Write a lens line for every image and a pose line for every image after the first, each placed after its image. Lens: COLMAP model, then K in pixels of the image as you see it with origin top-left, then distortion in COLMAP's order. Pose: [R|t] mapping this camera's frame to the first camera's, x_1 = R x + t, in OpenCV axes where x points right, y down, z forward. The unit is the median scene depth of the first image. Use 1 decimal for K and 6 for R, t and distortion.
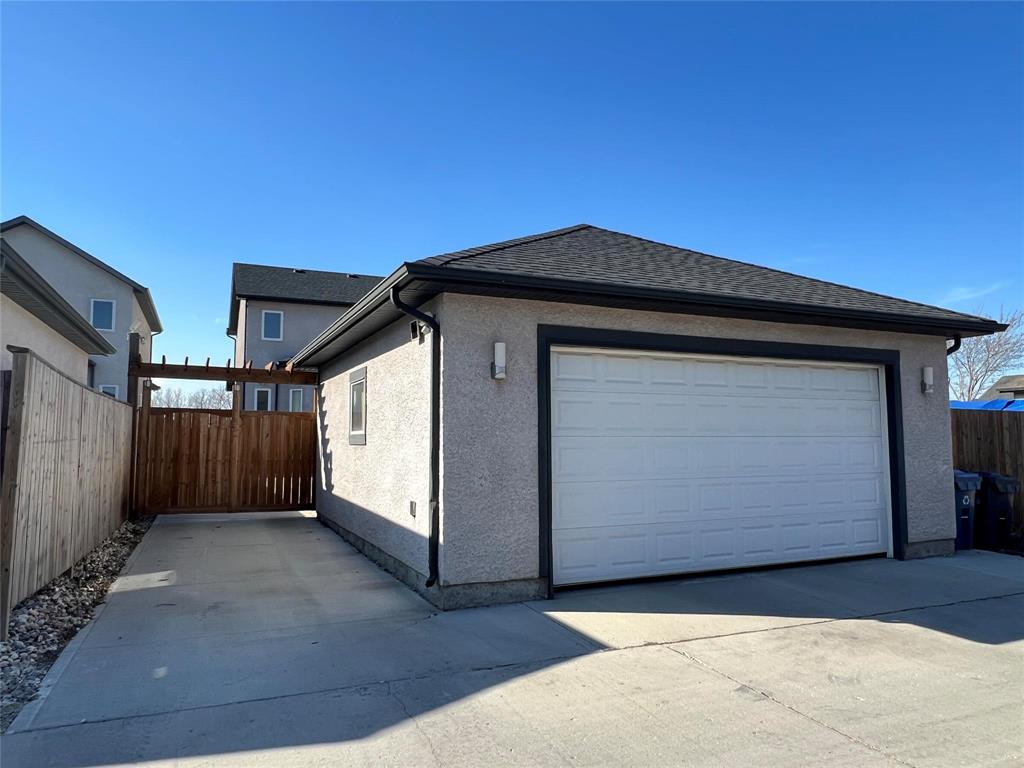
lens RADIAL K [[701.5, 0, 514.4], [0, 701.5, 388.9], [0, 0, 1]] dist [0.000642, -0.007006]
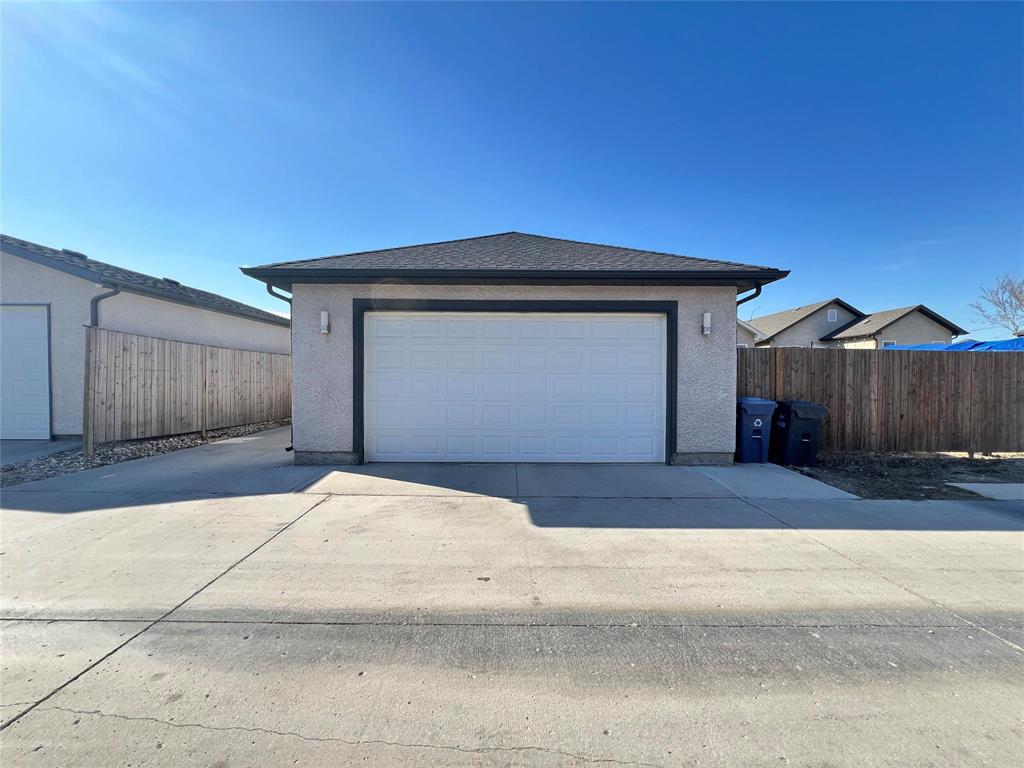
lens RADIAL K [[413.4, 0, 509.9], [0, 413.4, 388.4], [0, 0, 1]] dist [-0.000878, 0.000106]
pose [[0.913991, 0.014441, -0.405478, 0.731405], [0.022610, 0.996001, 0.086437, 0.038526], [0.405105, -0.088170, 0.910009, 0.250686]]
